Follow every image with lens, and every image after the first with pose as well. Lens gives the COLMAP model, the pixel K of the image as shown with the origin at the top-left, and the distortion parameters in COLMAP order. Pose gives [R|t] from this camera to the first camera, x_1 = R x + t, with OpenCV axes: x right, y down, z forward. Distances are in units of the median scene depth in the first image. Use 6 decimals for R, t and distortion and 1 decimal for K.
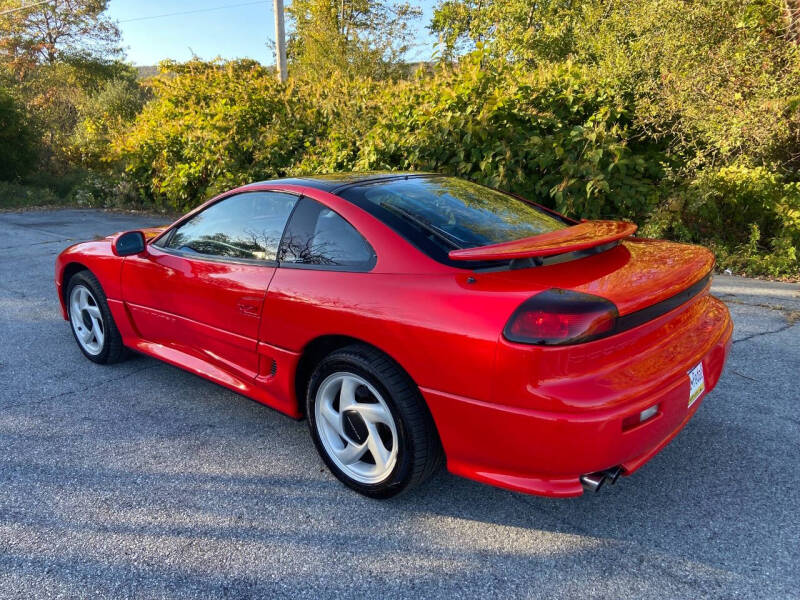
lens RADIAL K [[587.1, 0, 389.7], [0, 587.1, 304.9], [0, 0, 1]] dist [0.120808, -0.148720]
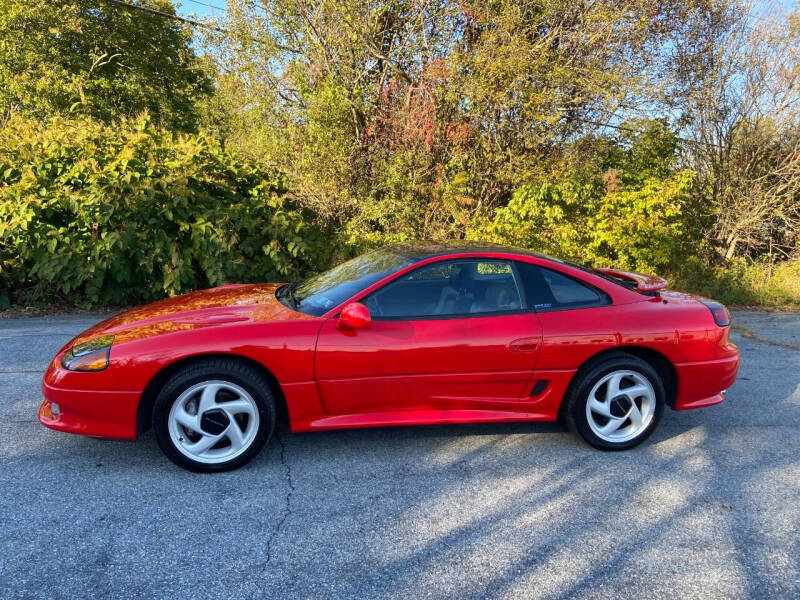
lens RADIAL K [[587.1, 0, 389.7], [0, 587.1, 304.9], [0, 0, 1]] dist [0.120808, -0.148720]
pose [[0.615734, -0.098903, 0.781723, -0.381311], [0.169926, 0.985414, -0.009170, -0.033237], [-0.769414, 0.138481, 0.623559, 0.107379]]
